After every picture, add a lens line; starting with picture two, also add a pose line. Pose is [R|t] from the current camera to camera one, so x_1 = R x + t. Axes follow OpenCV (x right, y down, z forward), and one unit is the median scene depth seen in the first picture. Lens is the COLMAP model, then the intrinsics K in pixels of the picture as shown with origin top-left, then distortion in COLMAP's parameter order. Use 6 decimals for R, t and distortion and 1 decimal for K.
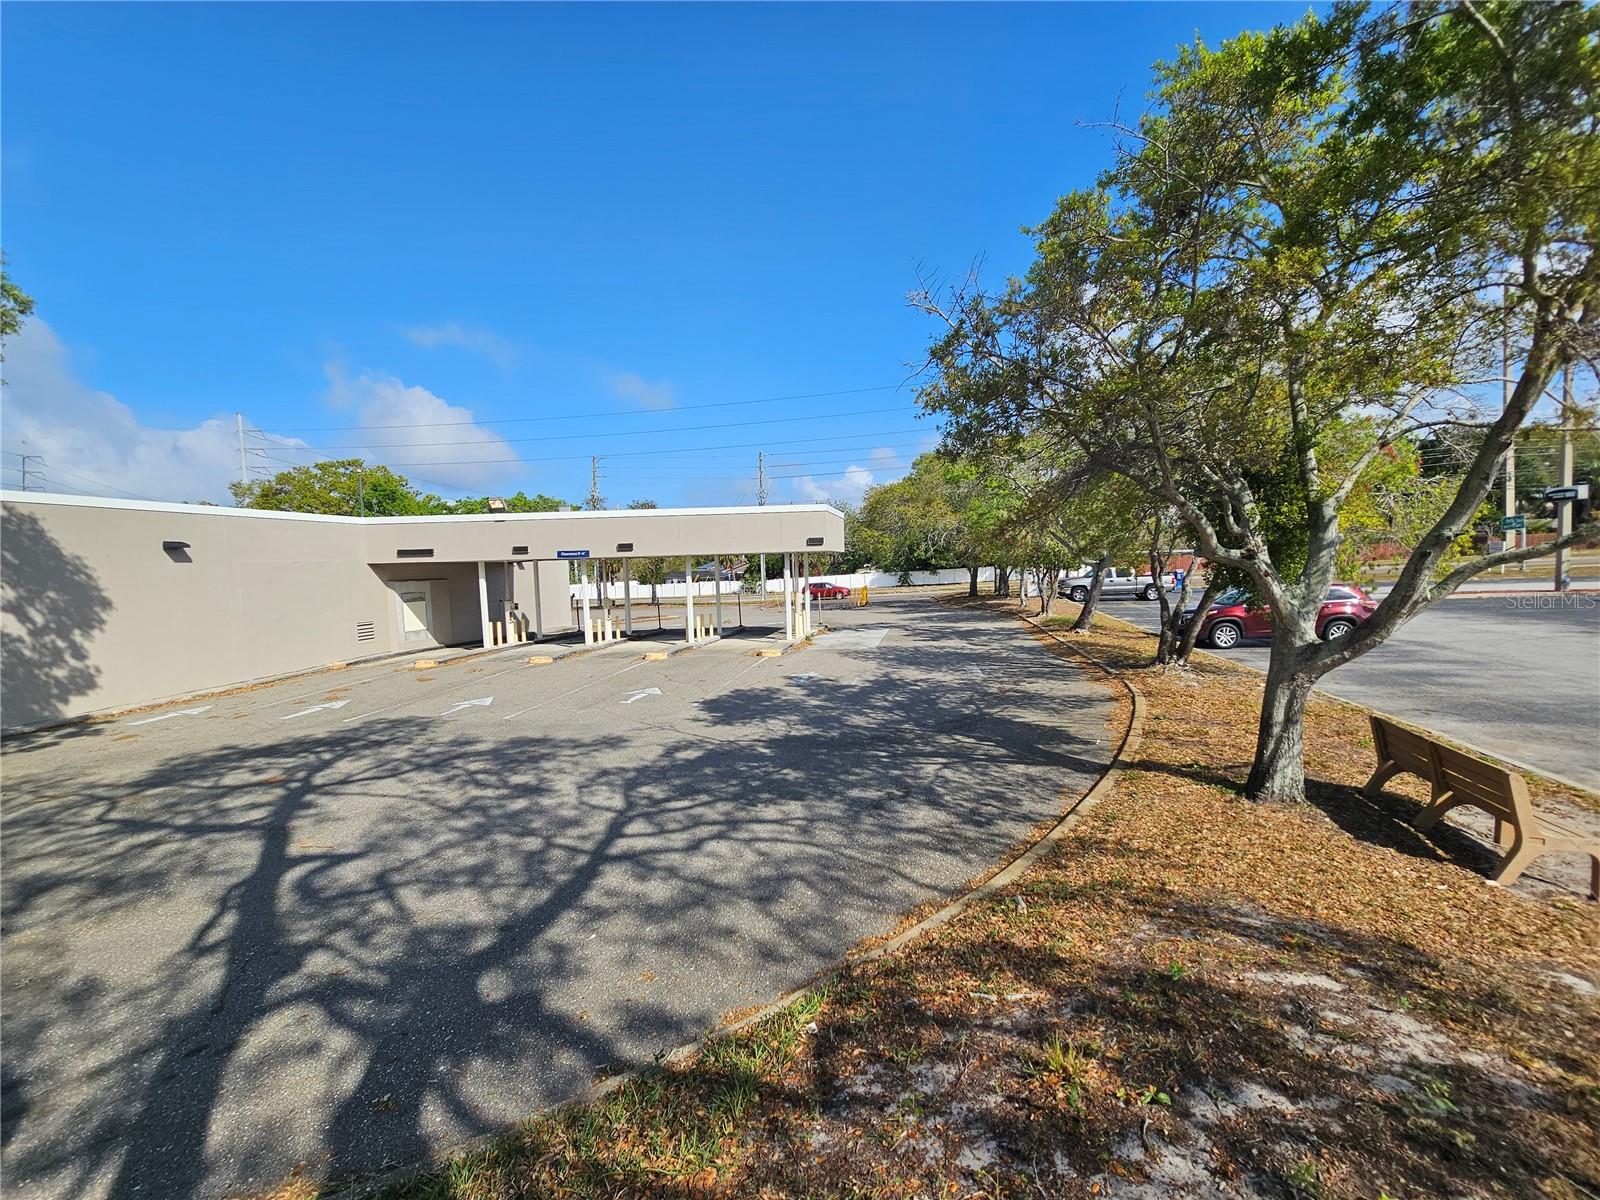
lens RADIAL K [[661.1, 0, 802.4], [0, 661.1, 599.5], [0, 0, 1]] dist [0.003253, 0.000093]
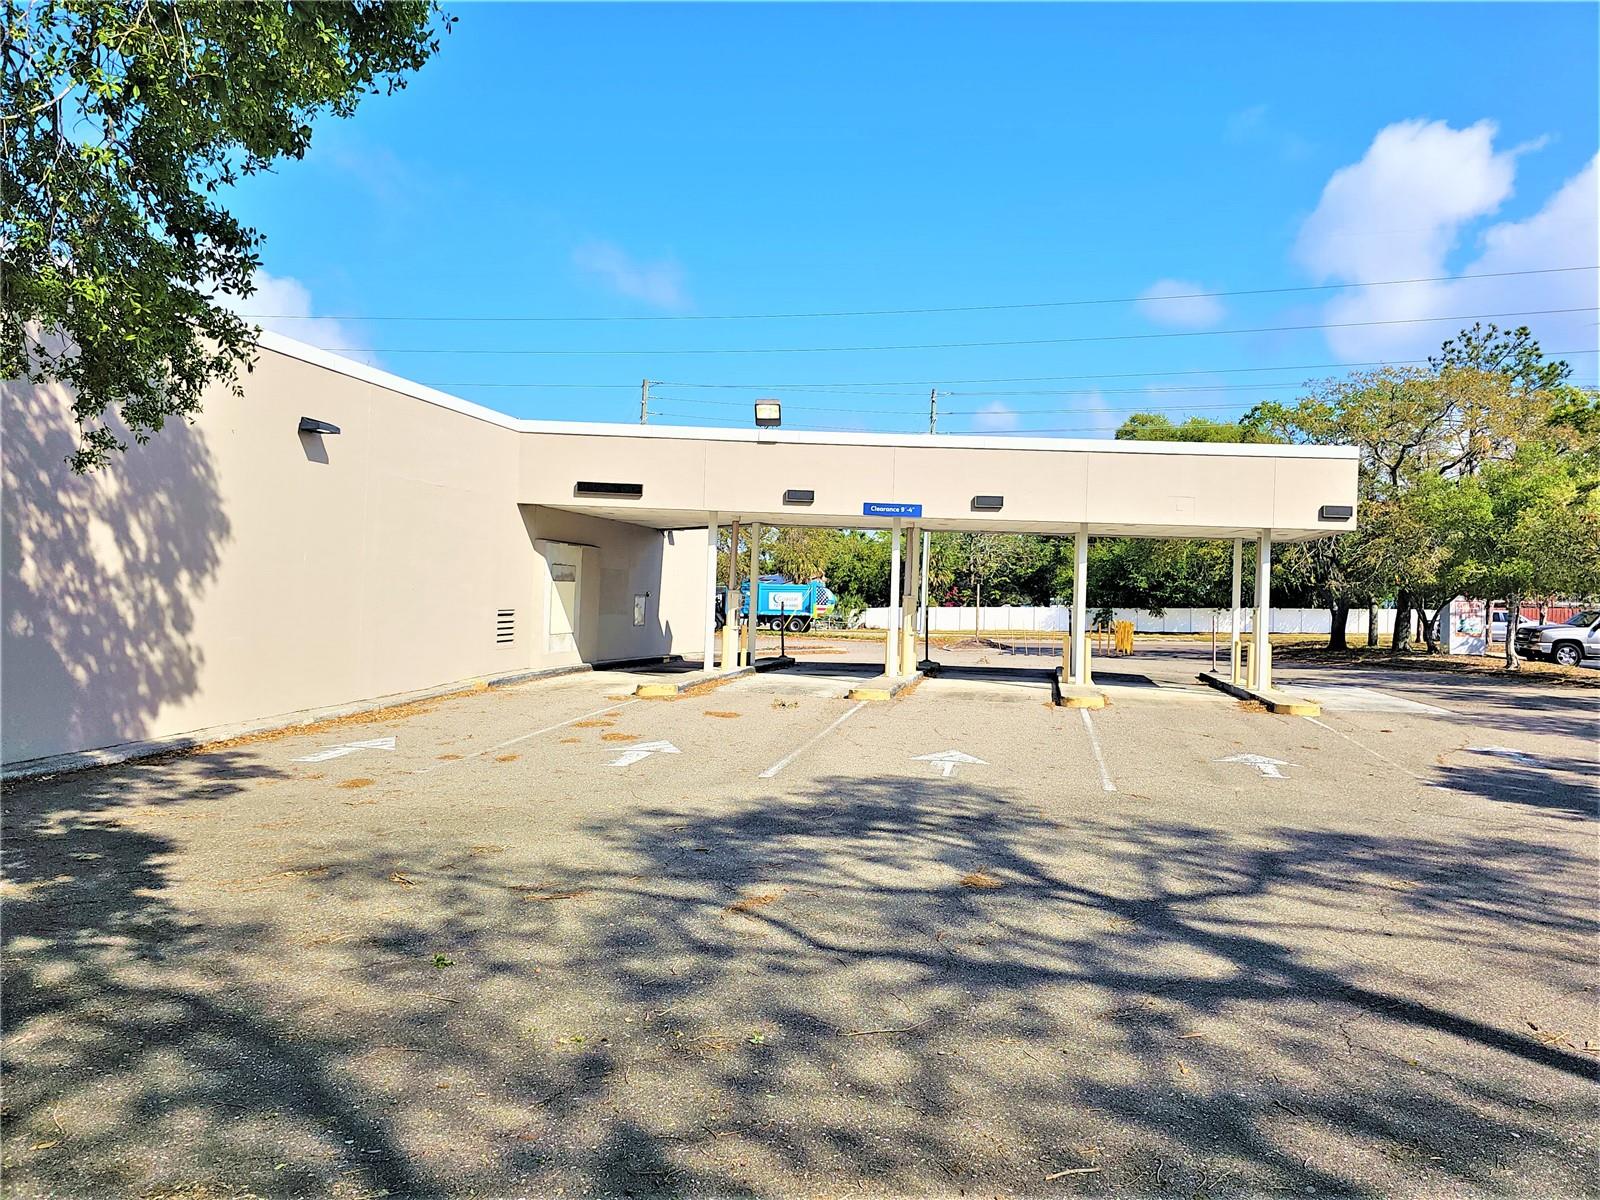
lens RADIAL K [[1099.9, 0, 797.5], [0, 1099.9, 599.8], [0, 0, 1]] dist [0.031694, -0.000539]
pose [[0.998060, 0.061802, 0.007562, -0.613756], [-0.061367, 0.996948, -0.048259, 0.076659], [-0.010522, 0.047702, 0.998806, 0.145730]]
